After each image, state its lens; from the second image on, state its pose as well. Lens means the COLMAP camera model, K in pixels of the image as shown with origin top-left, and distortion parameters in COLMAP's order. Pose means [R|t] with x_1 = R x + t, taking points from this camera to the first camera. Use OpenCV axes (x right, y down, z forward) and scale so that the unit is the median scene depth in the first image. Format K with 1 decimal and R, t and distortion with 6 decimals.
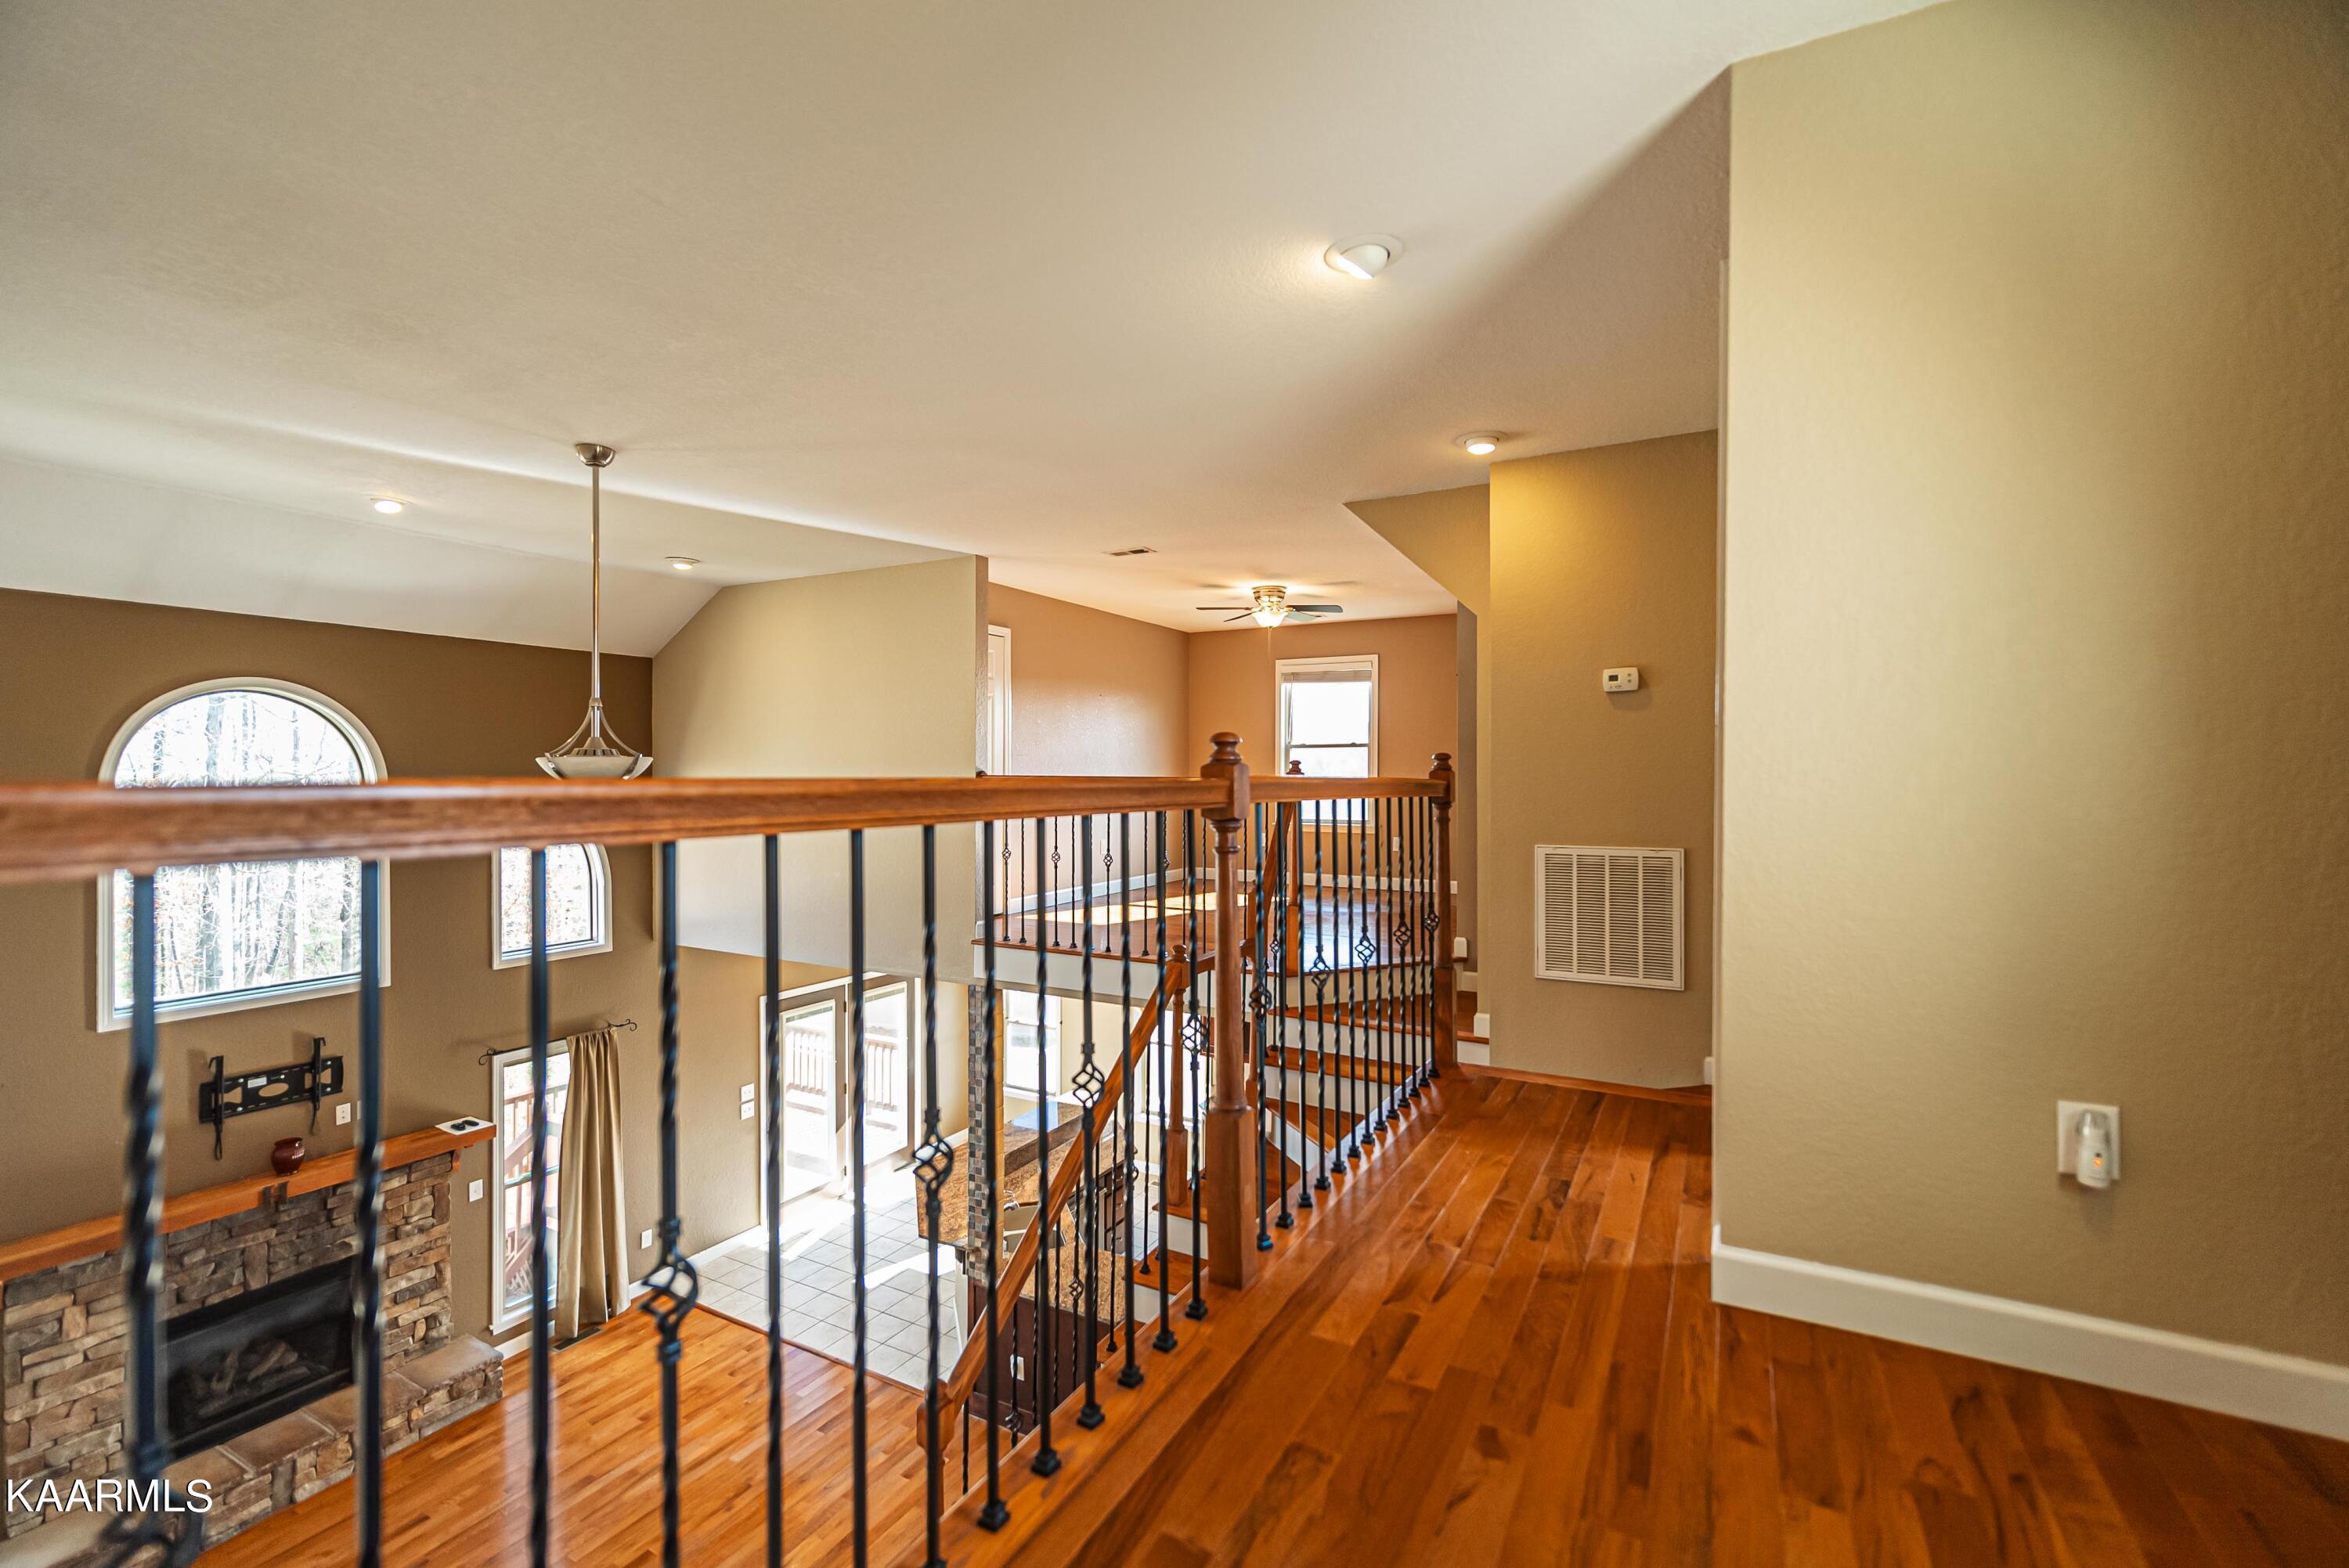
lens RADIAL K [[1012.2, 0, 1173.9], [0, 1012.2, 779.4], [0, 0, 1]] dist [0.004702, 0.000309]
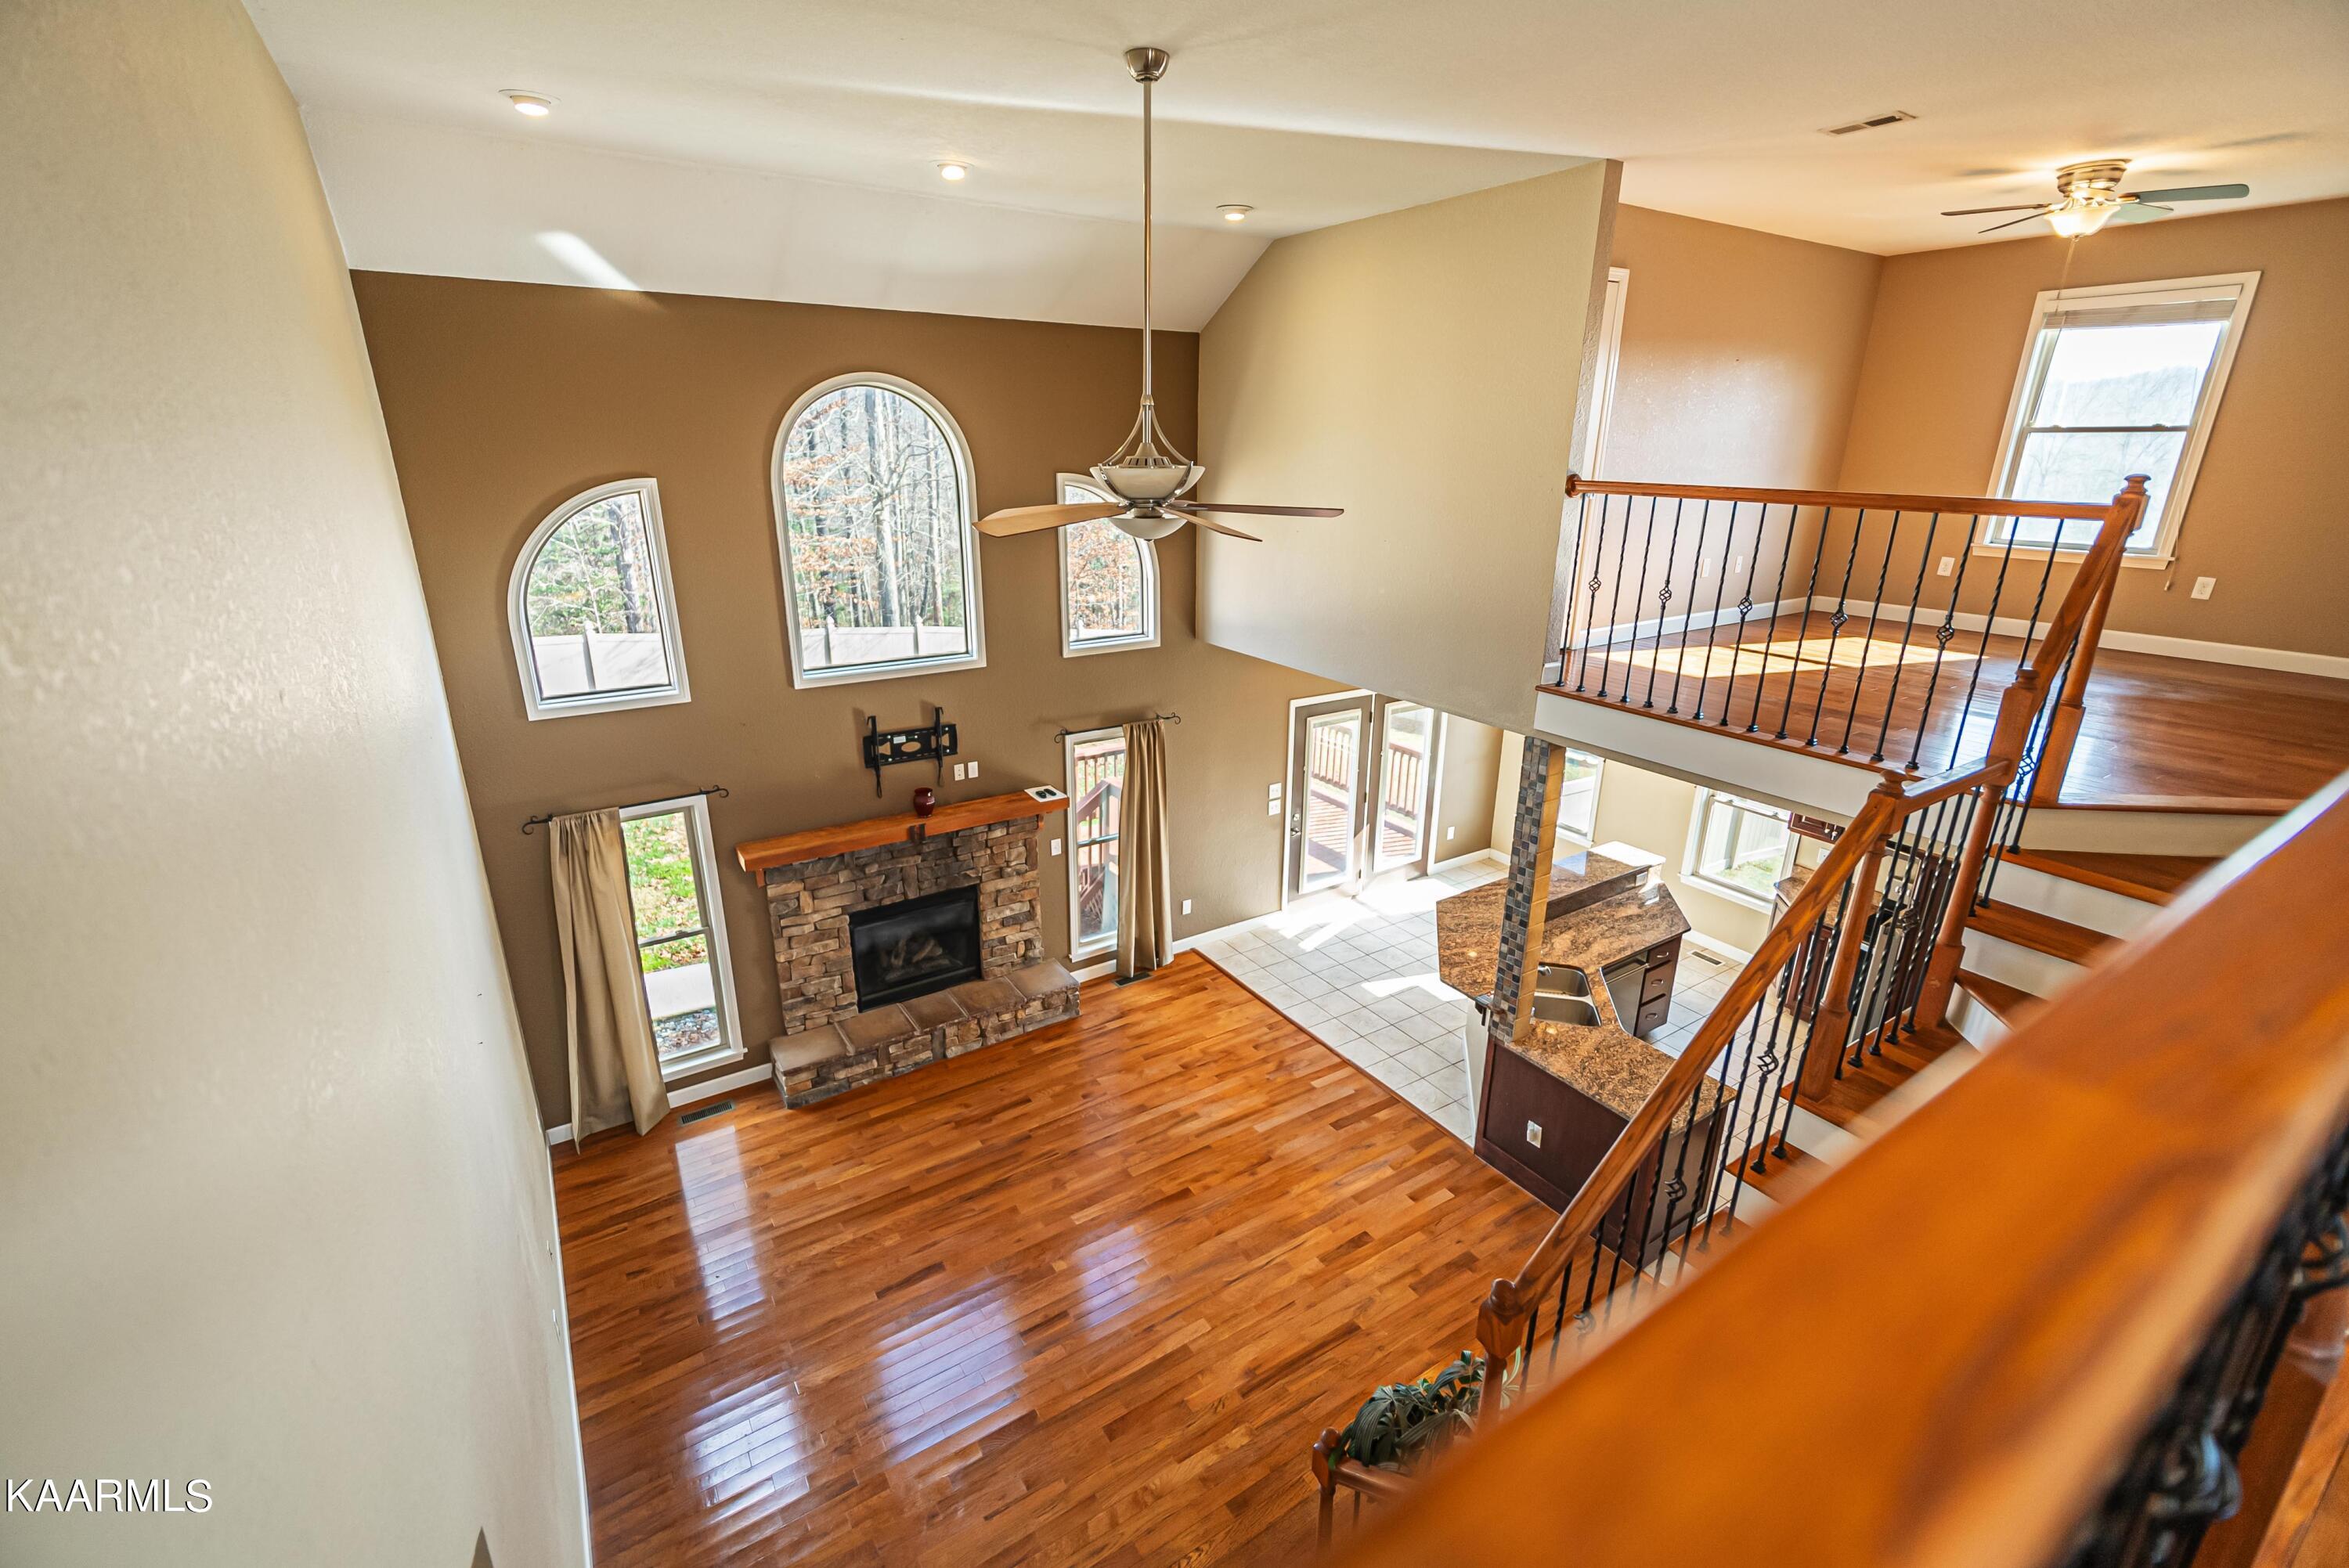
lens RADIAL K [[1012.2, 0, 1173.9], [0, 1012.2, 779.4], [0, 0, 1]] dist [0.004702, 0.000309]
pose [[0.881757, 0.153494, -0.446031, -0.080240], [-0.008064, 0.950342, 0.311102, -0.026287], [0.471635, -0.270720, 0.839209, 0.138060]]
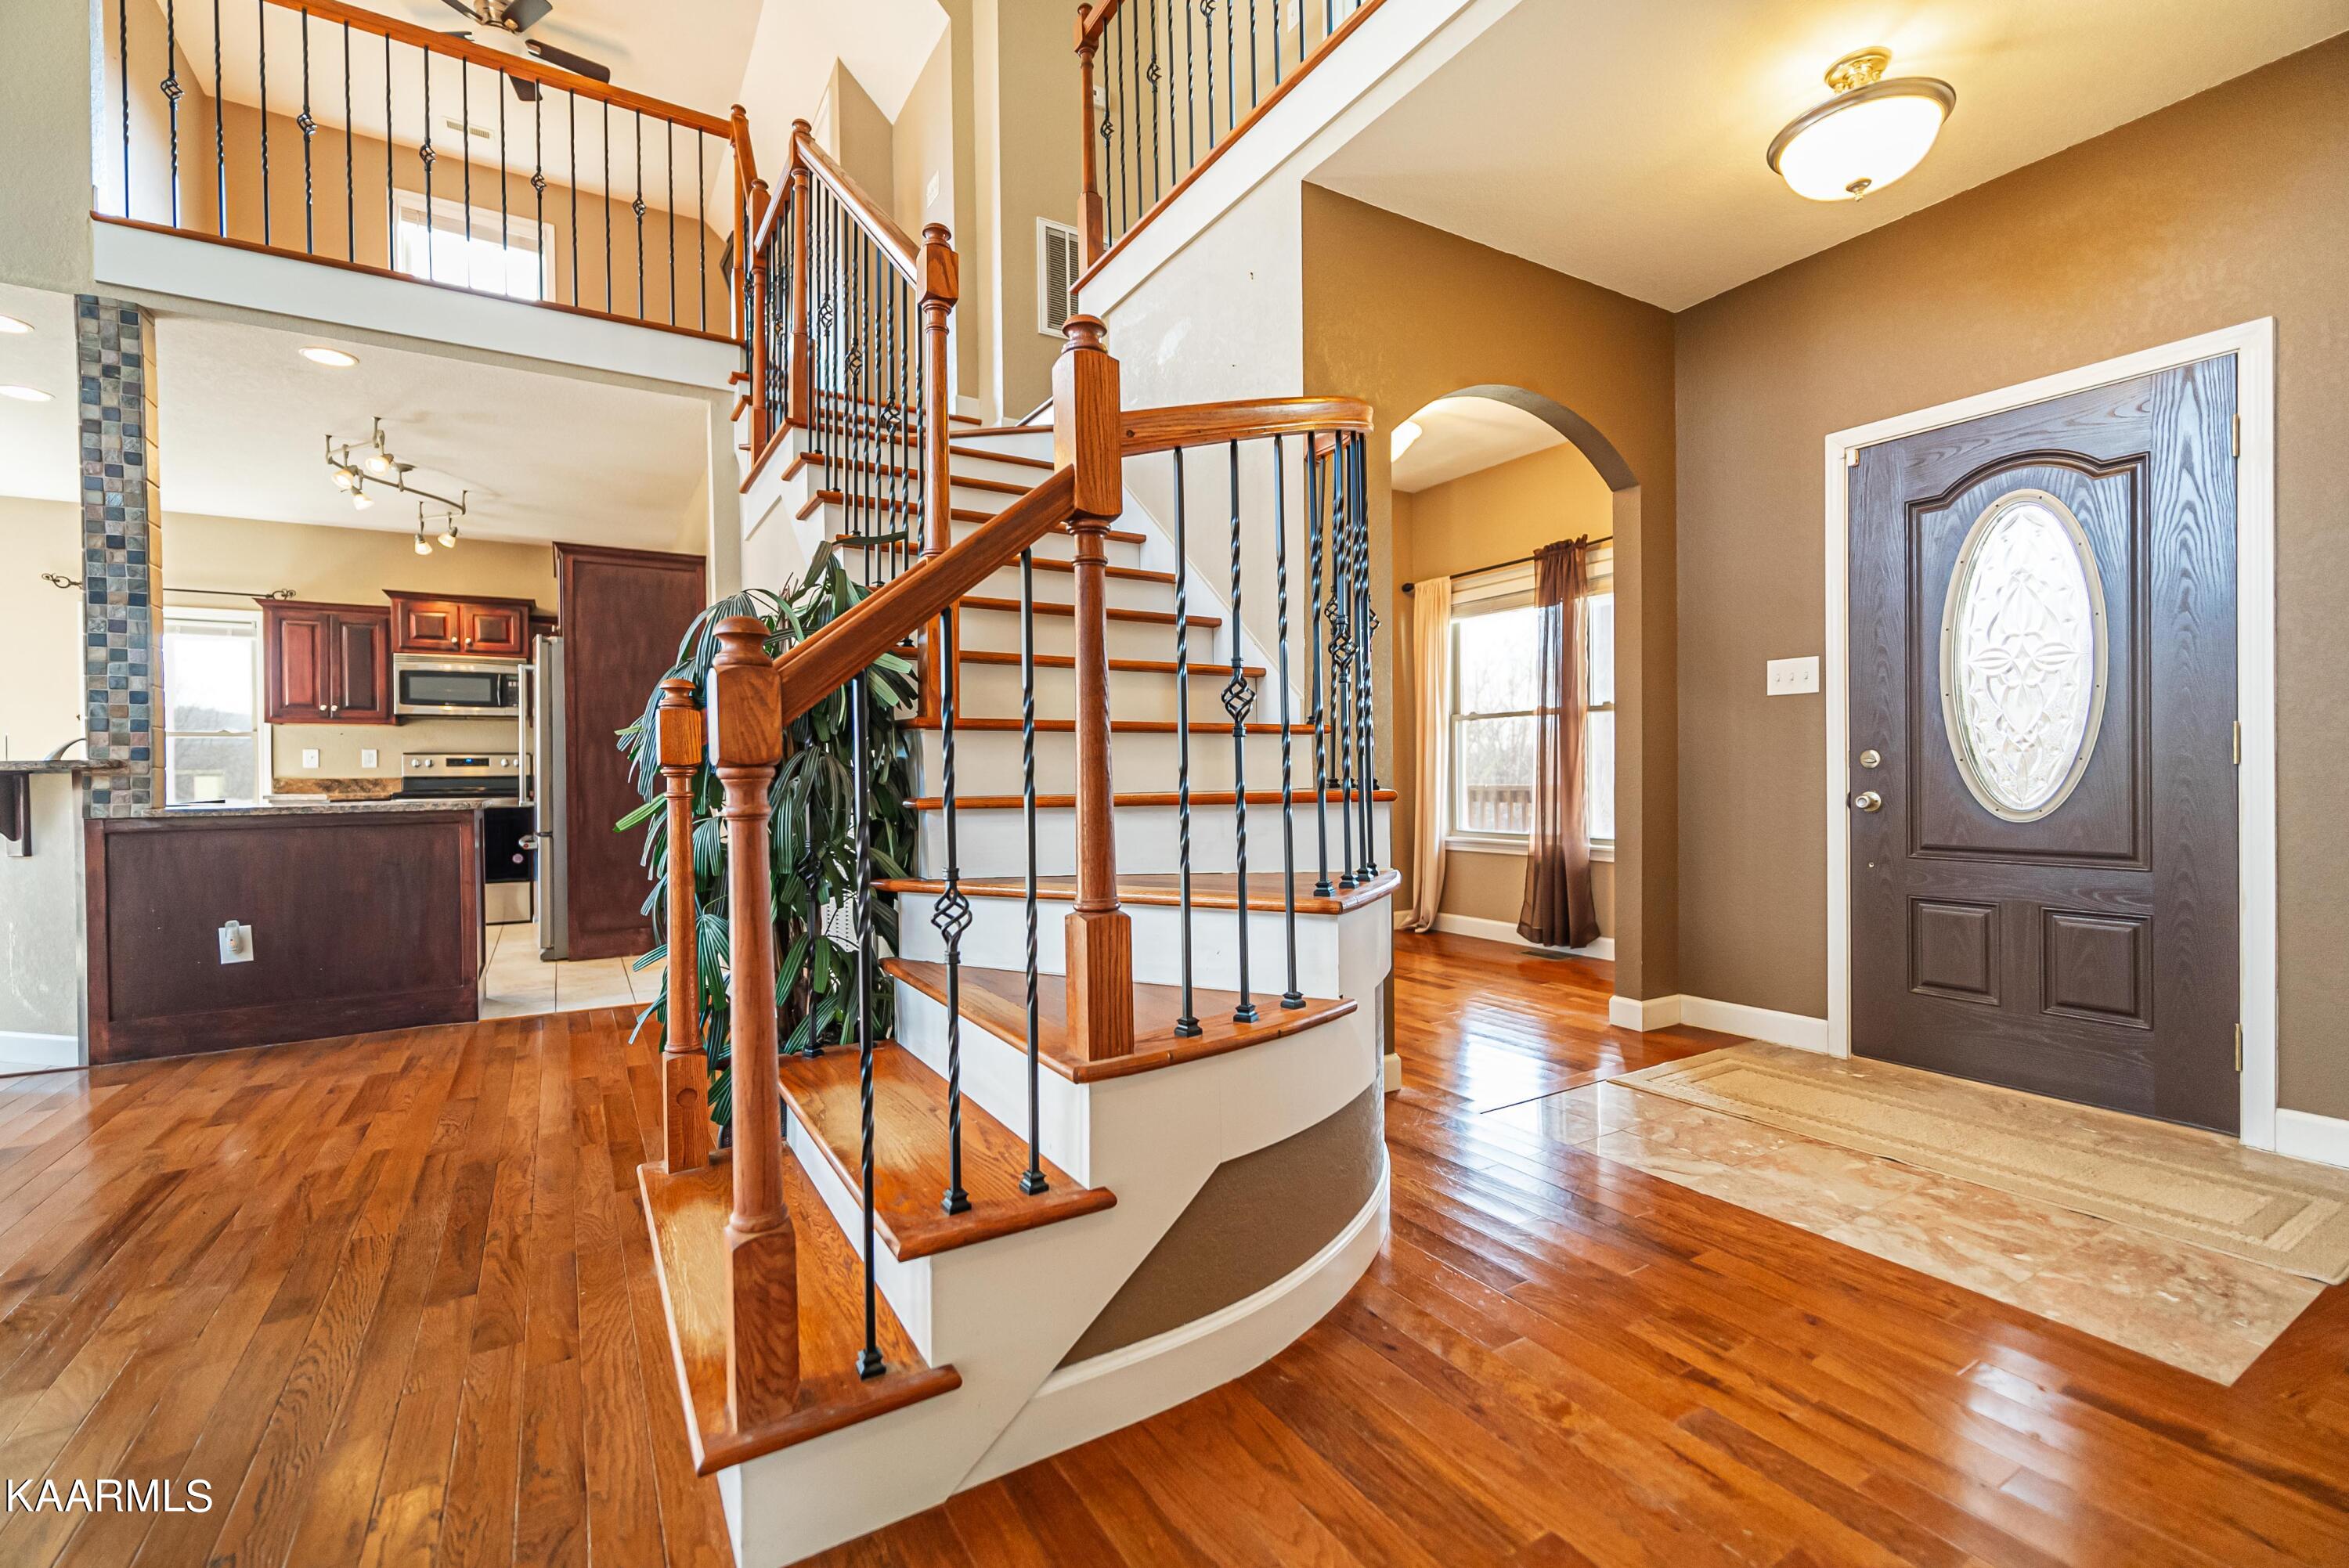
lens RADIAL K [[1012.2, 0, 1173.9], [0, 1012.2, 779.4], [0, 0, 1]] dist [0.004702, 0.000309]
pose [[0.499060, -0.014547, 0.866445, -0.402489], [0.017334, 0.999827, 0.006802, 0.490653], [-0.866394, 0.011624, 0.499225, 0.210419]]
